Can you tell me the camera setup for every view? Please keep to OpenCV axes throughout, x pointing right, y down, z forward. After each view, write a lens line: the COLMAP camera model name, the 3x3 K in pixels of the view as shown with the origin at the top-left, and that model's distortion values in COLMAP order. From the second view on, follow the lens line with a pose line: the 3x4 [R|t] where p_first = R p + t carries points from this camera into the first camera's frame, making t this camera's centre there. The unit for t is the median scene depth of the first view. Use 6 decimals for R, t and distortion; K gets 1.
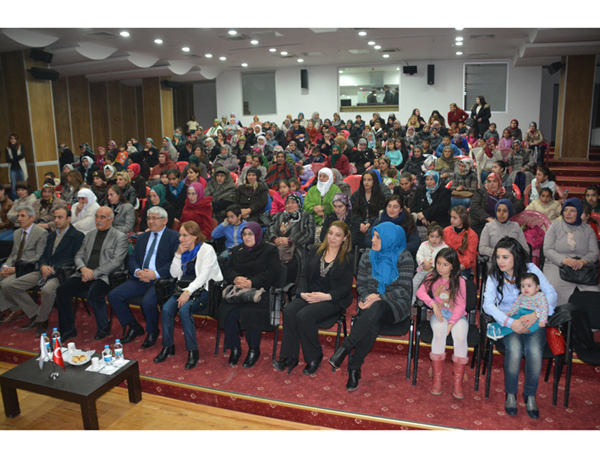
lens RADIAL K [[488.2, 0, 317.7], [0, 488.2, 224.5], [0, 0, 1]] dist [-0.091185, 0.008596]
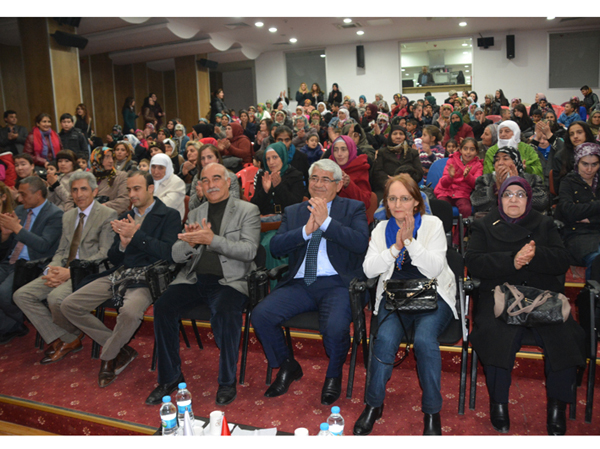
lens RADIAL K [[493.9, 0, 300.2], [0, 493.9, 223.3], [0, 0, 1]] dist [-0.163695, 0.110299]
pose [[0.999462, -0.024093, -0.022233, -0.353152], [0.023384, 0.999226, -0.031624, 0.061404], [0.022977, 0.031087, 0.999253, 0.415705]]
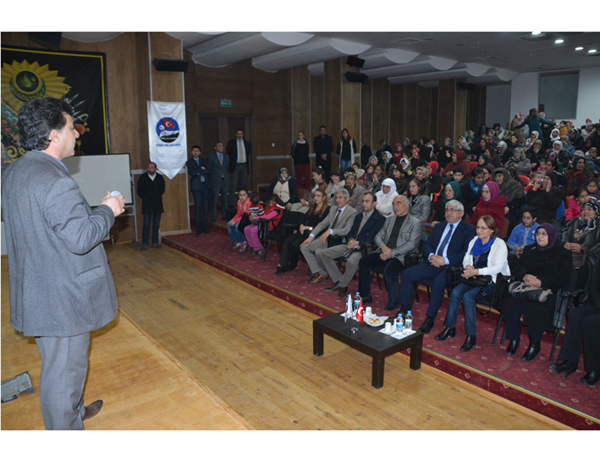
lens RADIAL K [[493.9, 0, 300.2], [0, 493.9, 223.3], [0, 0, 1]] dist [-0.163695, 0.110299]
pose [[0.830048, 0.116081, -0.545477, -0.018254], [-0.117335, 0.992555, 0.032674, 0.019708], [0.545209, 0.036883, 0.837488, -0.104696]]
